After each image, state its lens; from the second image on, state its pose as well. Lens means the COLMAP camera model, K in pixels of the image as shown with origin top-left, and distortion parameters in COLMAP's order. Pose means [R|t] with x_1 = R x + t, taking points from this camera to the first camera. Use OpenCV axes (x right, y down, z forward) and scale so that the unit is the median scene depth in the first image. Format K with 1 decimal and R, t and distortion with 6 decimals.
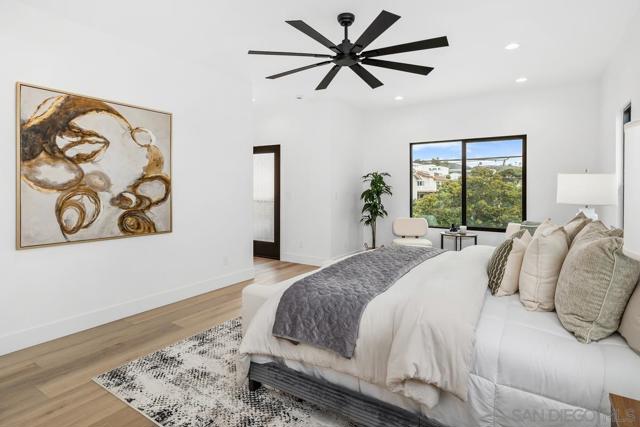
lens RADIAL K [[340.7, 0, 318.6], [0, 340.7, 184.6], [0, 0, 1]] dist [-0.000823, 0.000212]
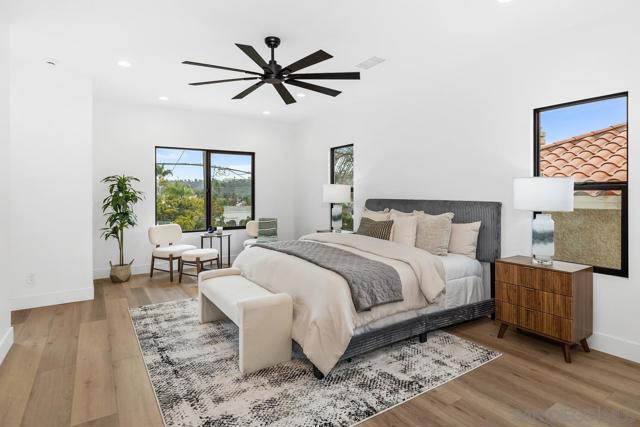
lens RADIAL K [[348.8, 0, 322.4], [0, 348.8, 190.1], [0, 0, 1]] dist [-0.006795, 0.000500]
pose [[0.382913, 0.004956, 0.923771, -0.895986], [-0.006006, 0.999978, -0.002875, 0.000155], [-0.923765, -0.004447, 0.382934, 0.413380]]
